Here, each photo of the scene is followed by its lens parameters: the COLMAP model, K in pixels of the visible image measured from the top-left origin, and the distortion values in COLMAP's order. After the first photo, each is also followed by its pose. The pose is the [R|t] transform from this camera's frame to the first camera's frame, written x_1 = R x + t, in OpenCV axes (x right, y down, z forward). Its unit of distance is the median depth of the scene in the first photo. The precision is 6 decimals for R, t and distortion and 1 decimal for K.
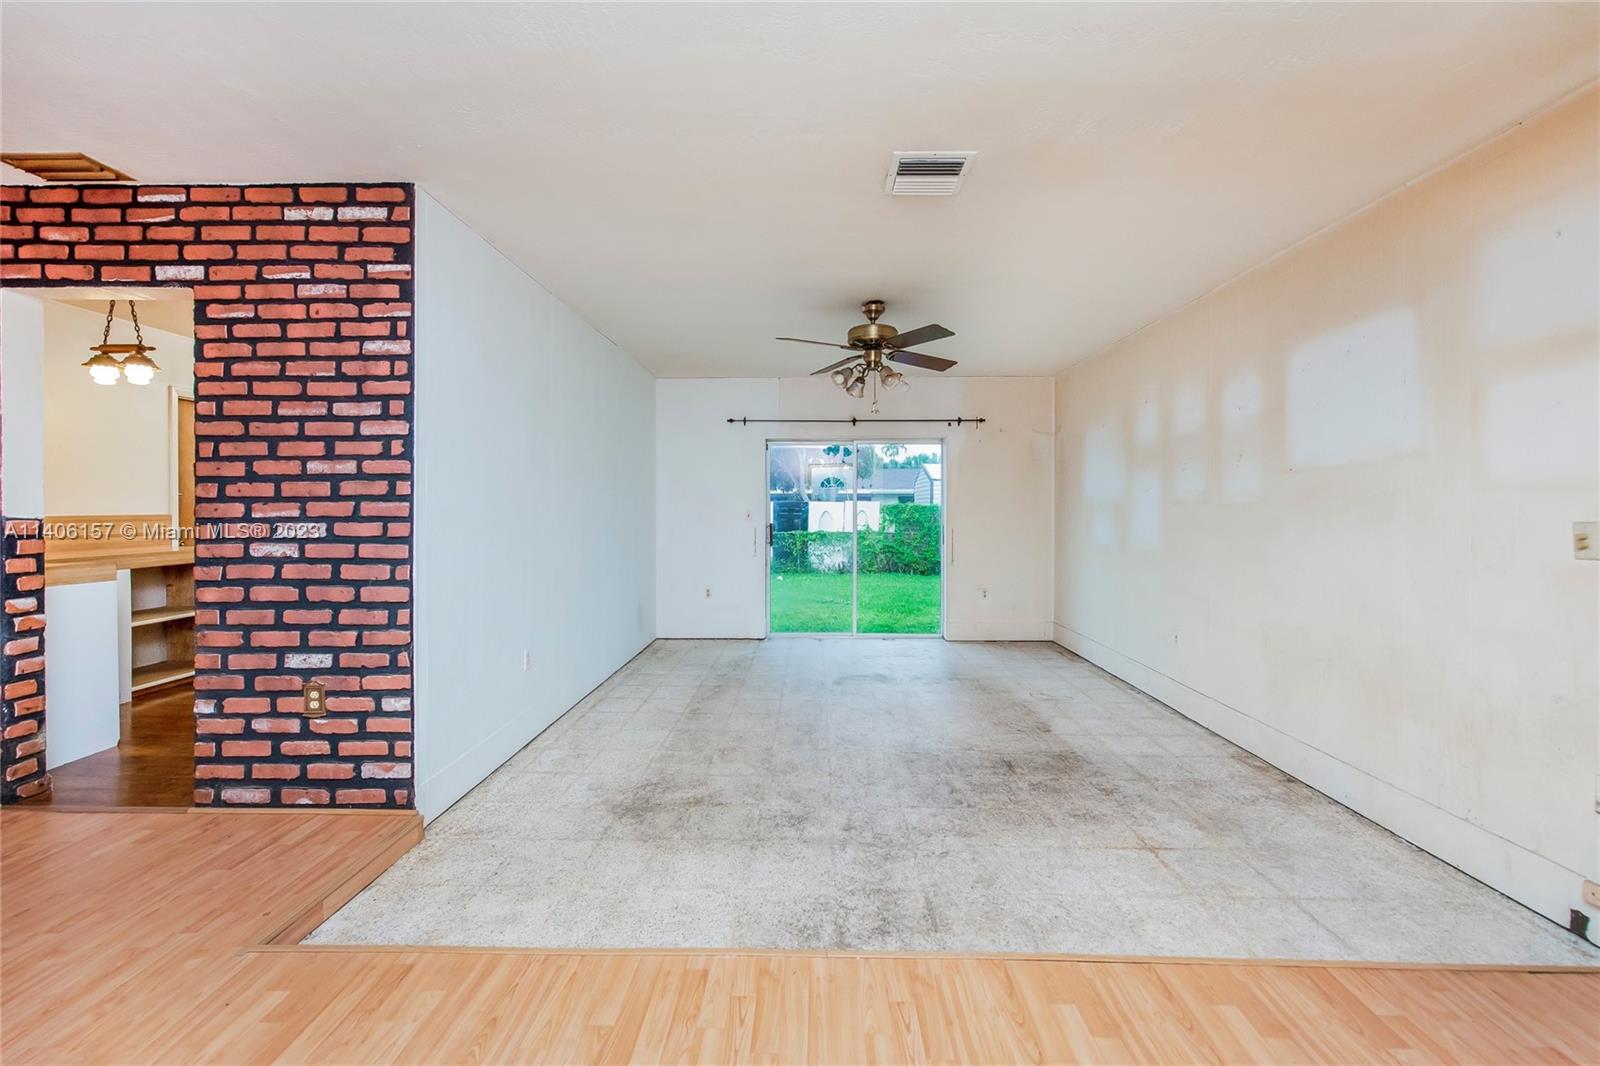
lens RADIAL K [[635.5, 0, 796.8], [0, 635.5, 502.2], [0, 0, 1]] dist [0.008374, -0.003274]
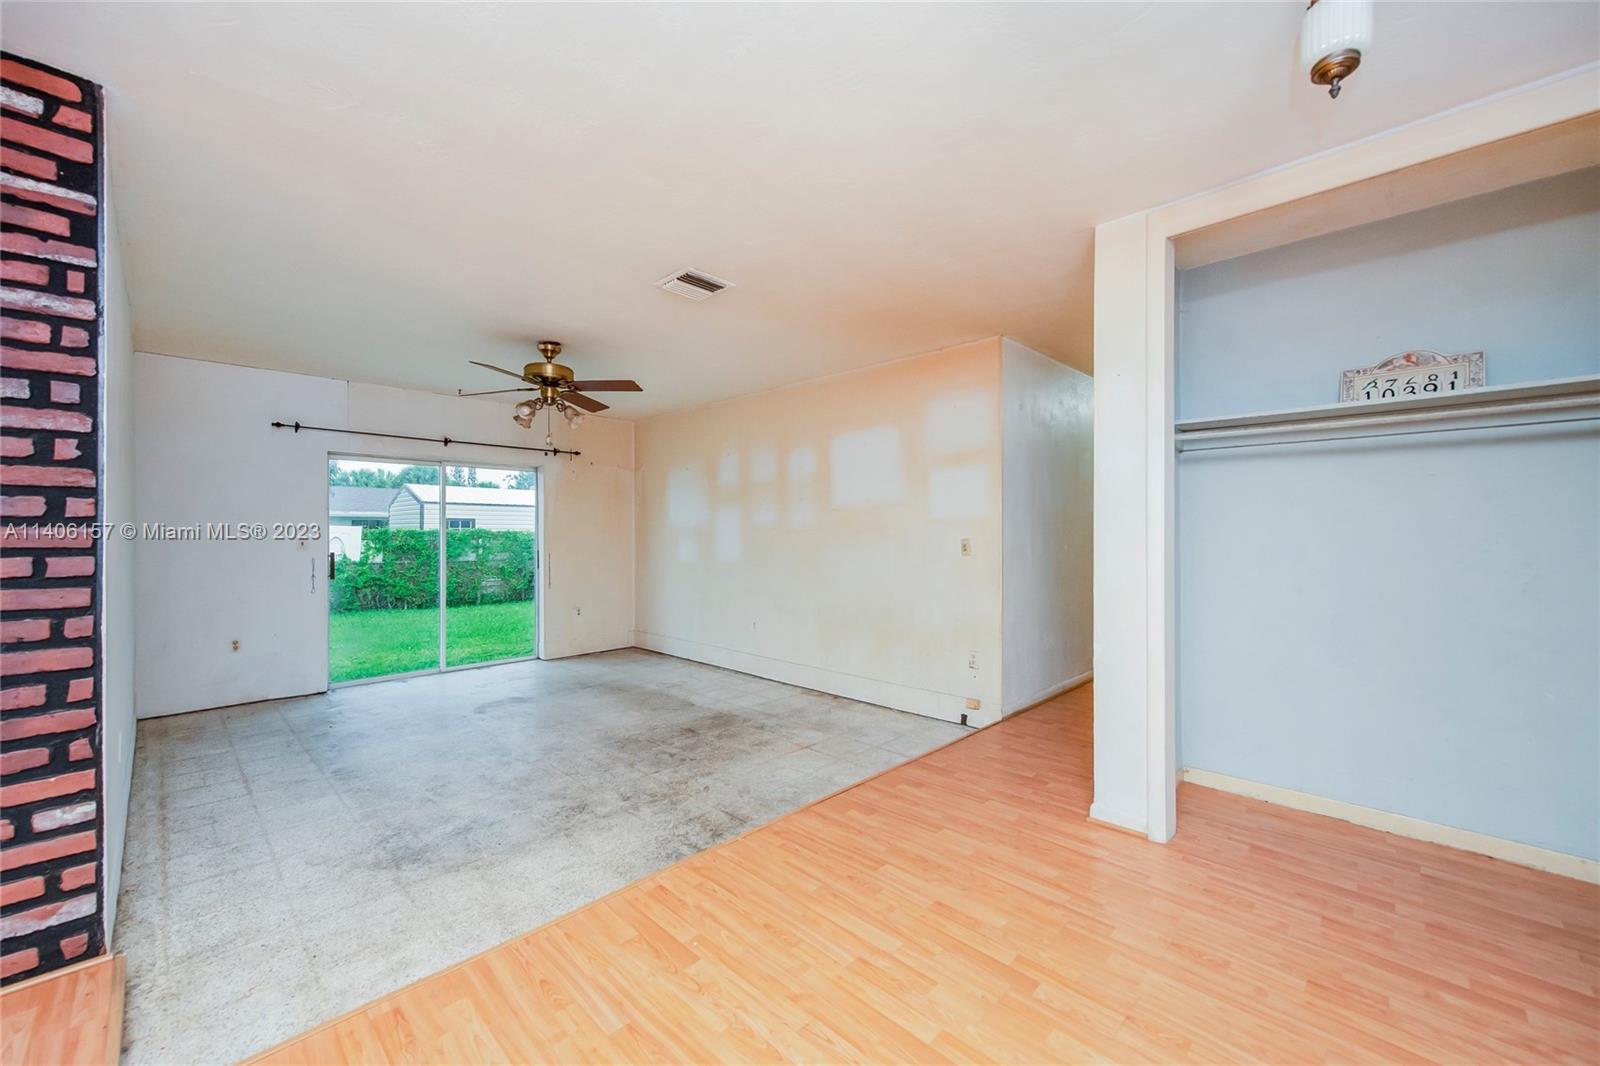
lens RADIAL K [[637.0, 0, 808.8], [0, 637.0, 519.6], [0, 0, 1]] dist [0.000881, 0.000075]
pose [[0.674072, 0.012905, 0.738553, -0.571740], [-0.003647, 0.999893, -0.014142, -0.001486], [-0.738657, 0.006839, 0.674047, -0.072883]]
